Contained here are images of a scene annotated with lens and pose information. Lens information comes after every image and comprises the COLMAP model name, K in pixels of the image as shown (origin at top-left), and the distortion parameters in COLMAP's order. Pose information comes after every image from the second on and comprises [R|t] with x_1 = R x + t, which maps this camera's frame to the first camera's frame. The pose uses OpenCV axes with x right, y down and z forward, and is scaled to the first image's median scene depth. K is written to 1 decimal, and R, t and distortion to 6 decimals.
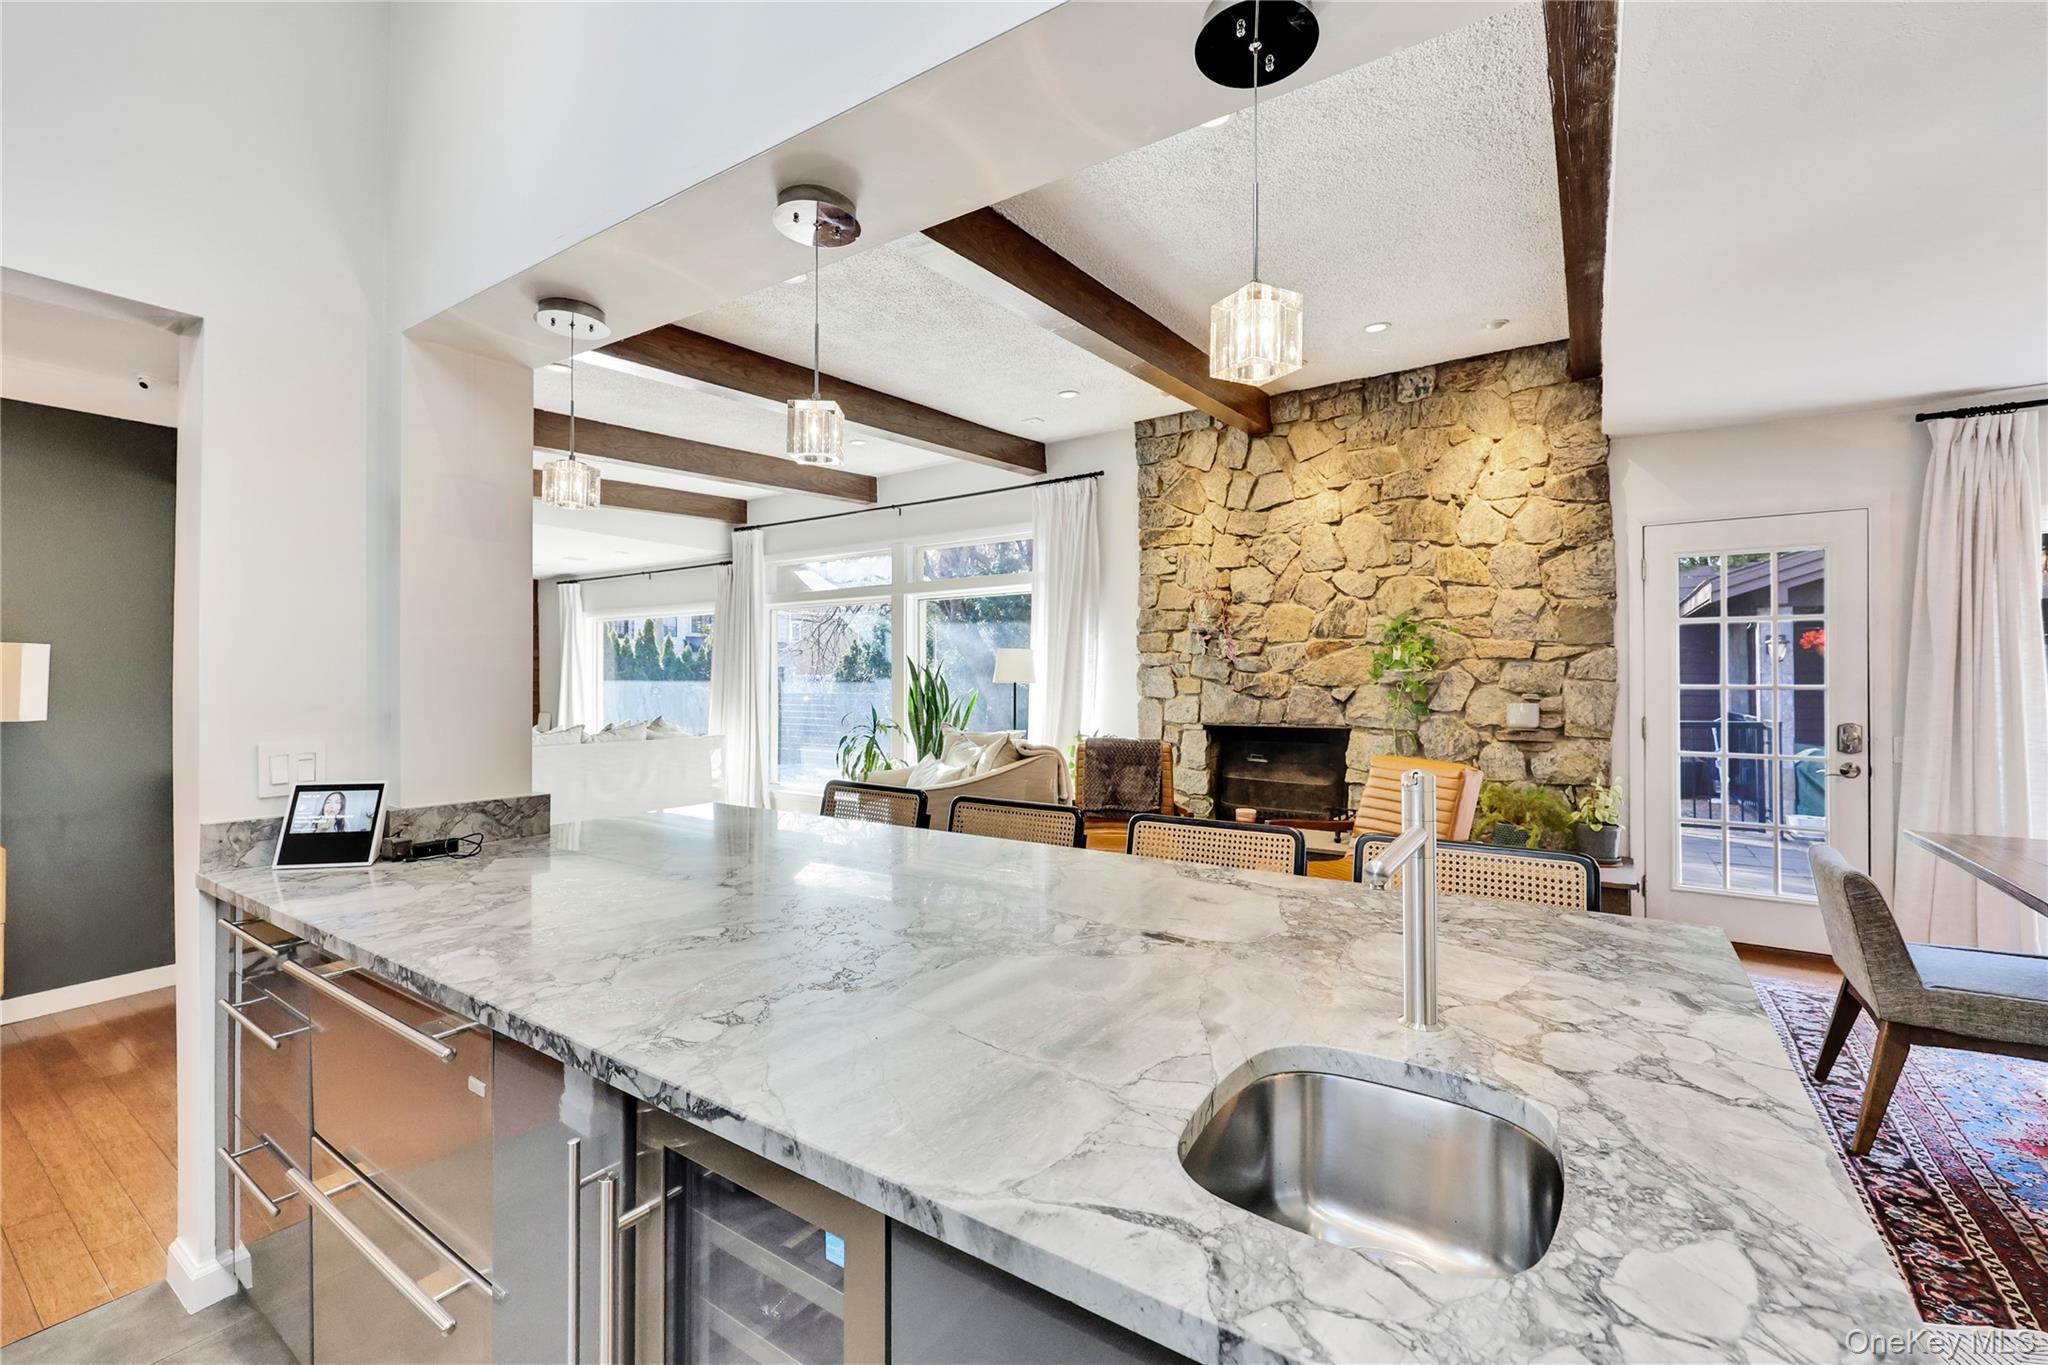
lens RADIAL K [[854.1, 0, 1029.5], [0, 854.1, 674.9], [0, 0, 1]] dist [0.001213, 0.000142]
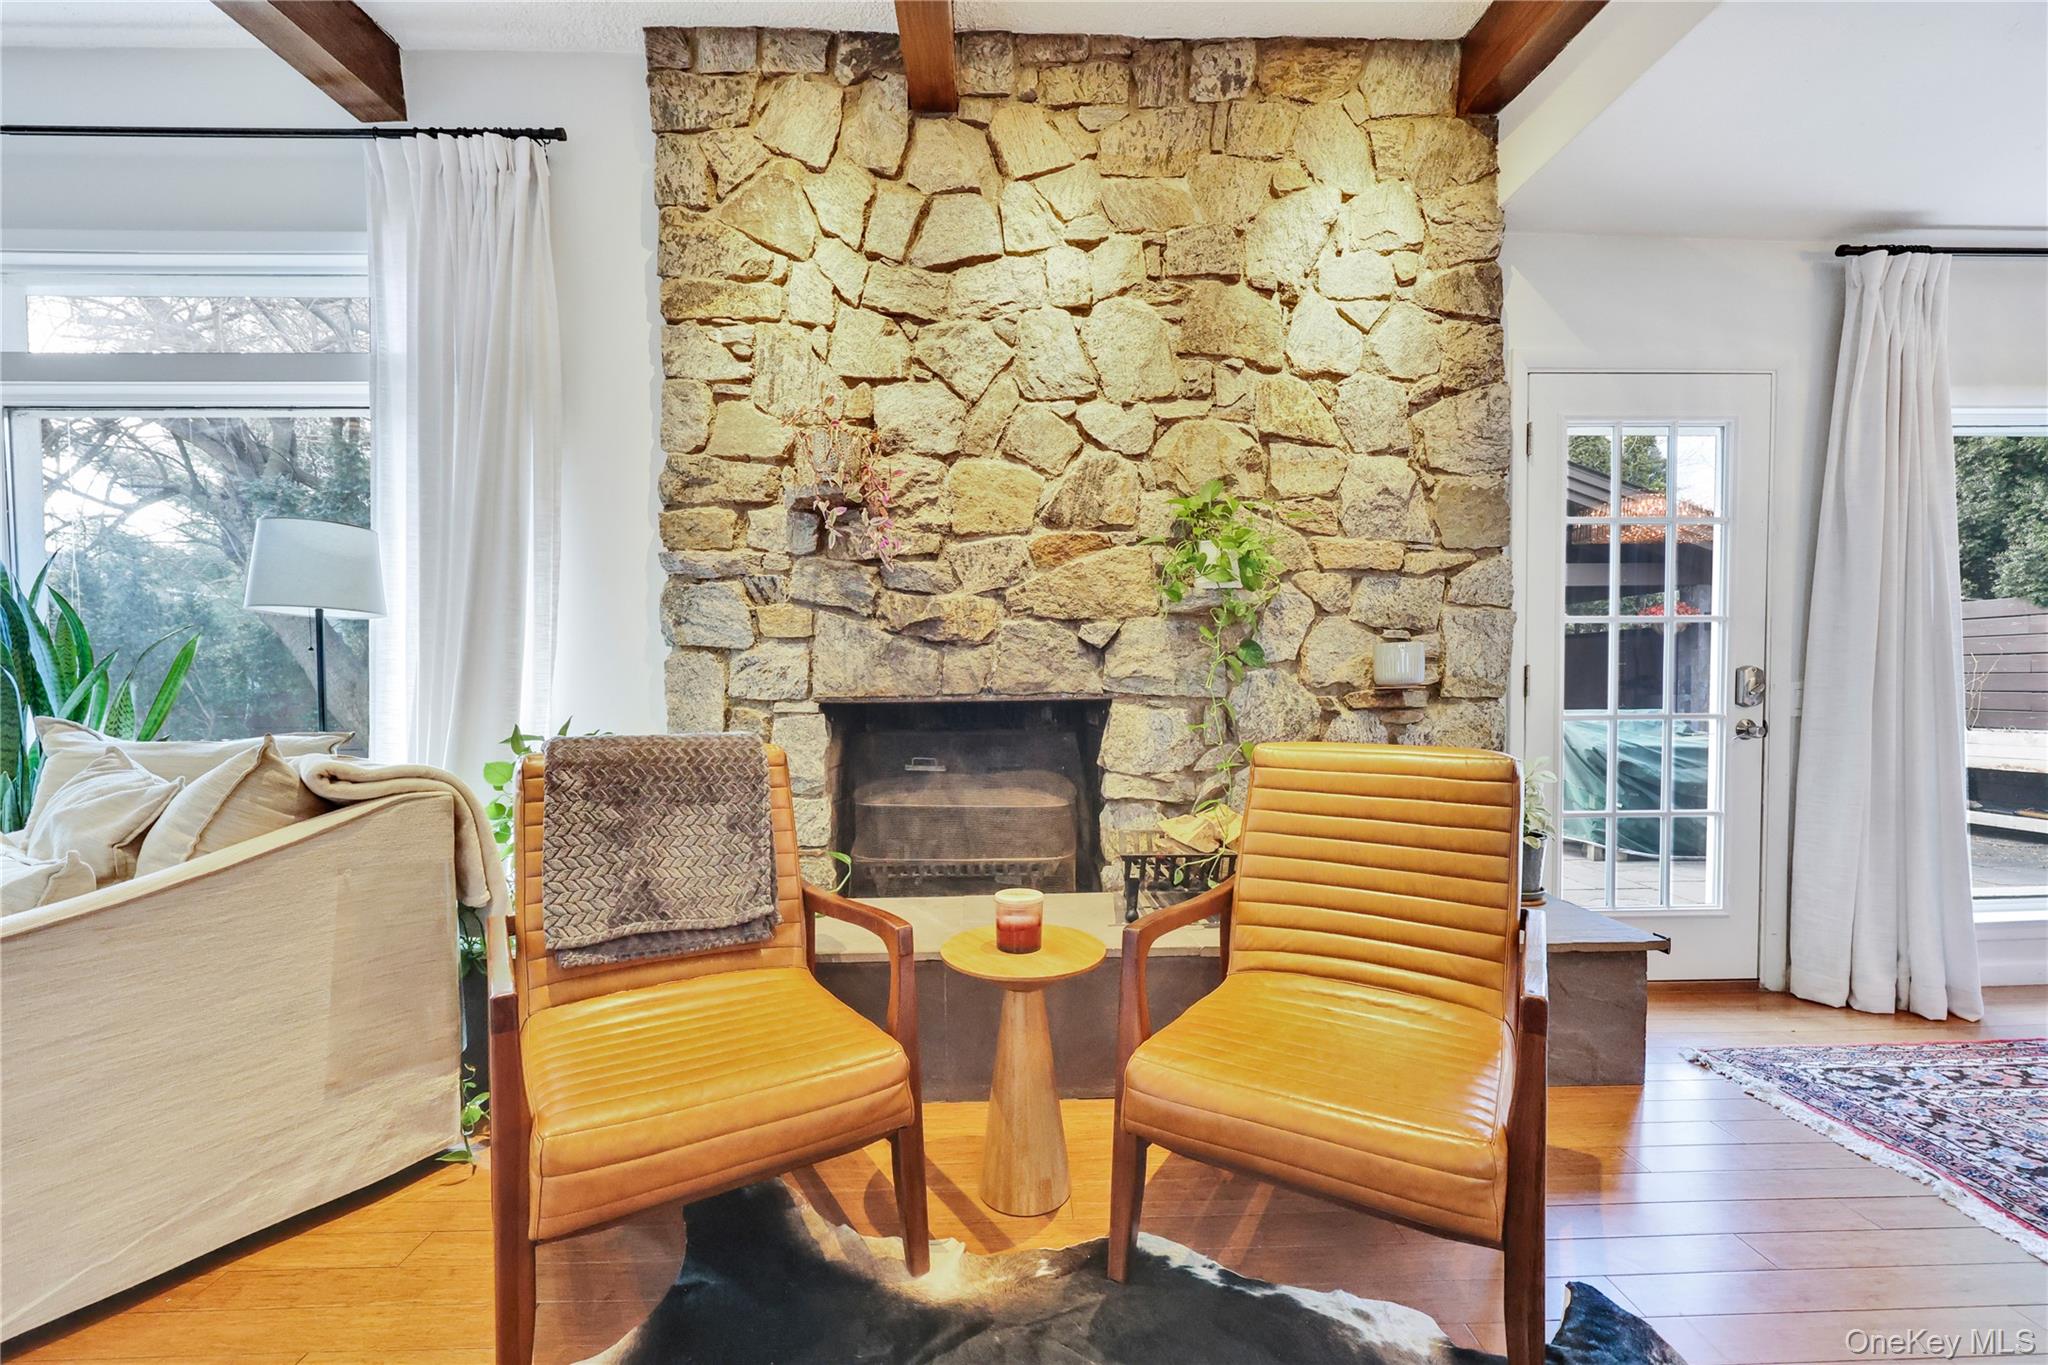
lens RADIAL K [[835.8, 0, 1031.7], [0, 835.8, 708.9], [0, 0, 1]] dist [0.000577, -0.000045]
pose [[0.807839, -0.023857, 0.588920, 0.024574], [0.004378, 0.999396, 0.034479, 0.051156], [-0.589387, -0.025276, 0.807455, 0.605594]]
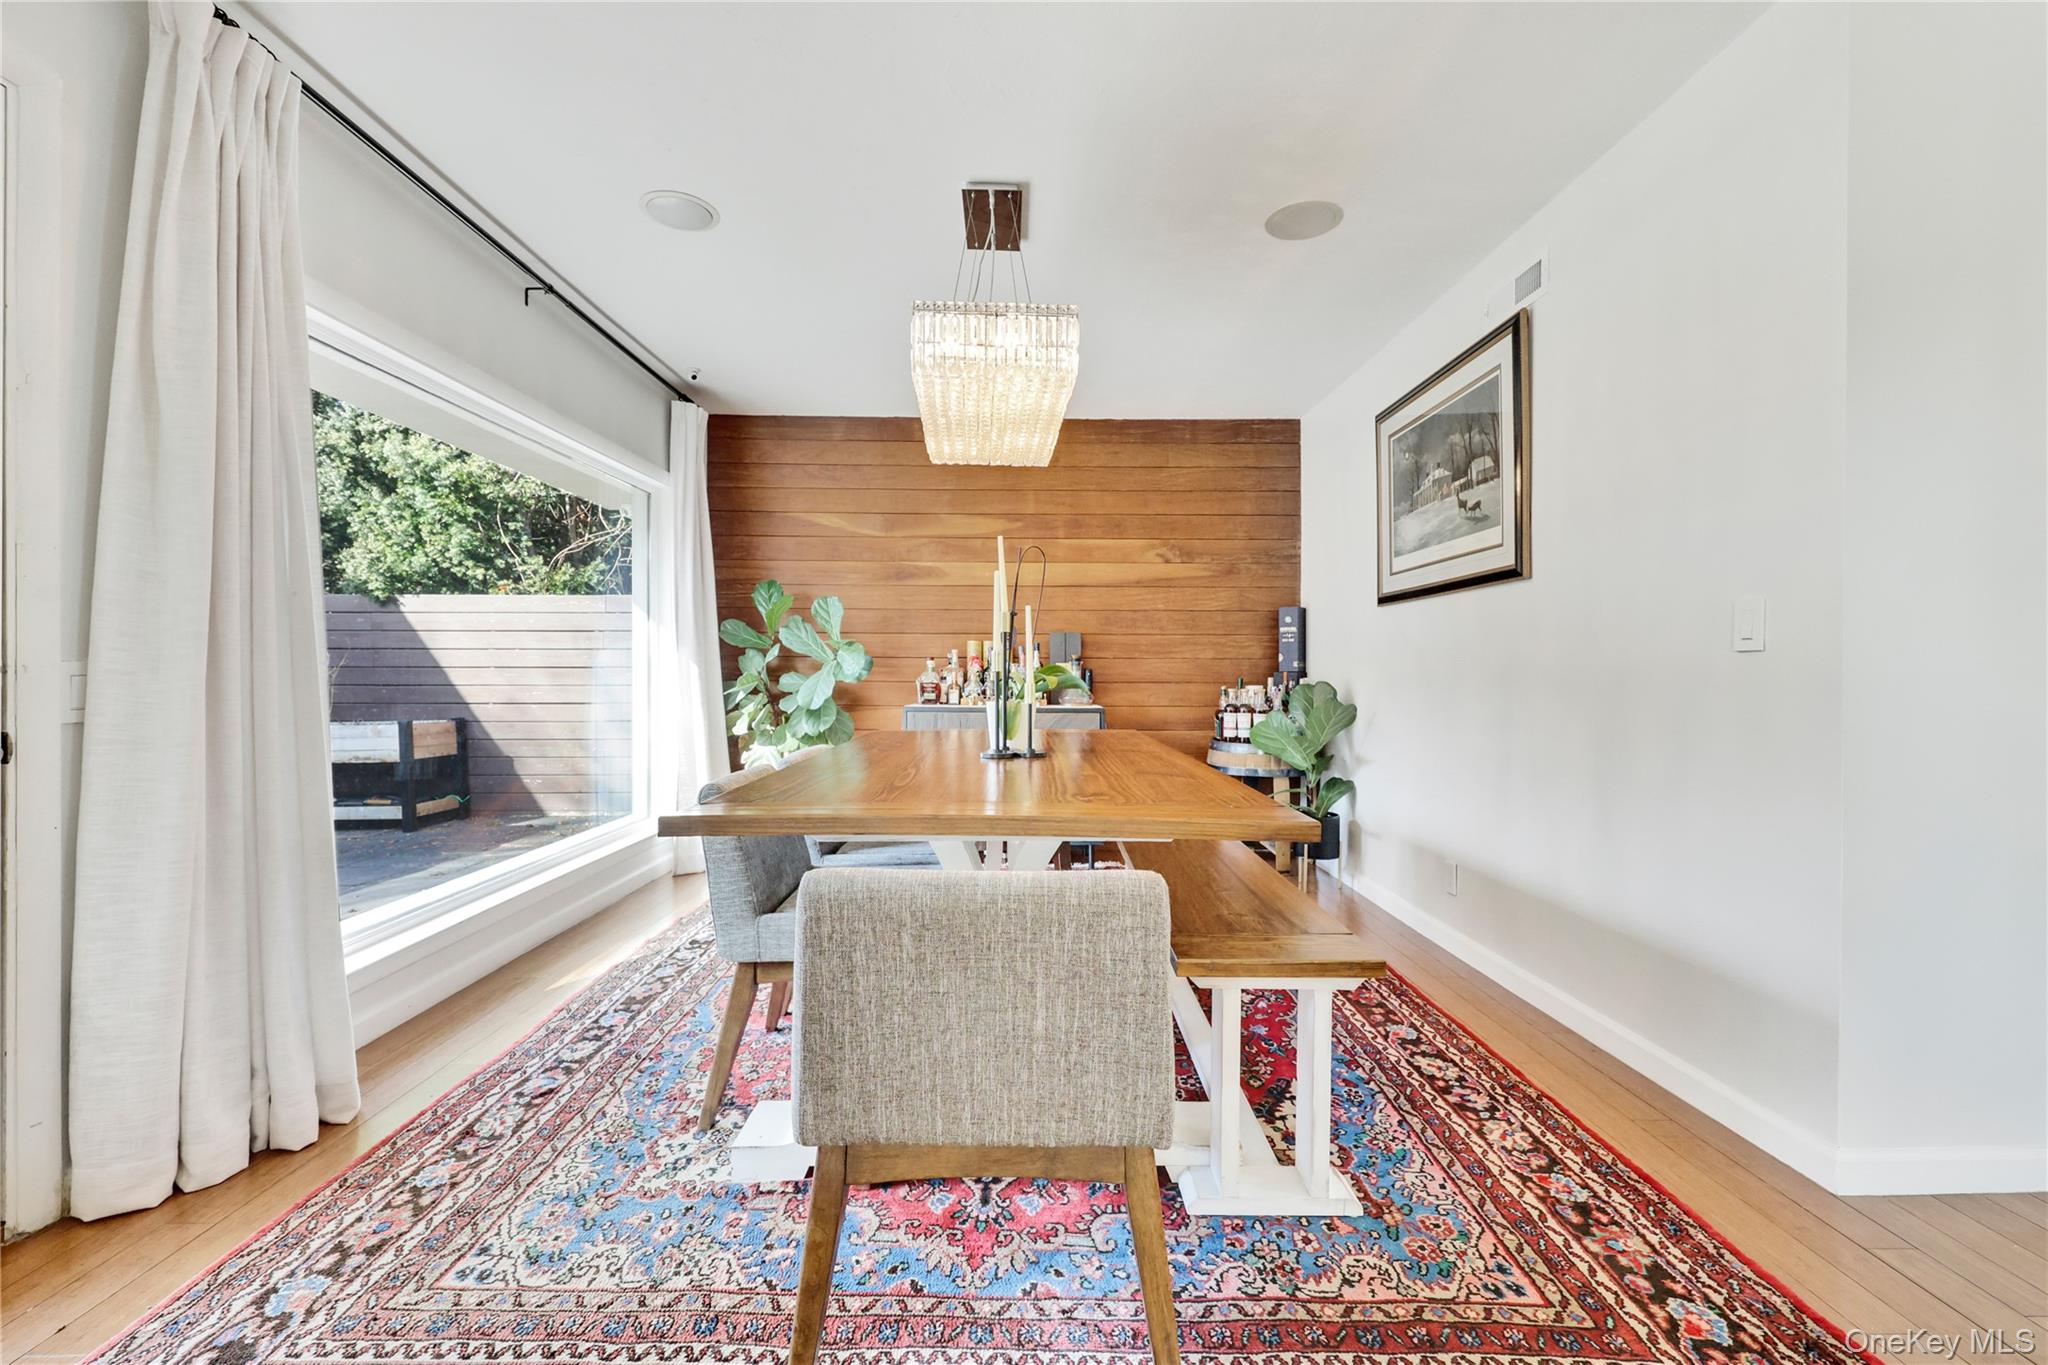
lens RADIAL K [[833.8, 0, 1025.8], [0, 833.8, 674.2], [0, 0, 1]] dist [0.000003, -0.000056]
pose [[-0.568838, -0.000887, 0.822449, 0.301300], [-0.005737, 0.999979, -0.002890, 0.058296], [-0.822429, -0.006363, -0.568832, 0.638575]]
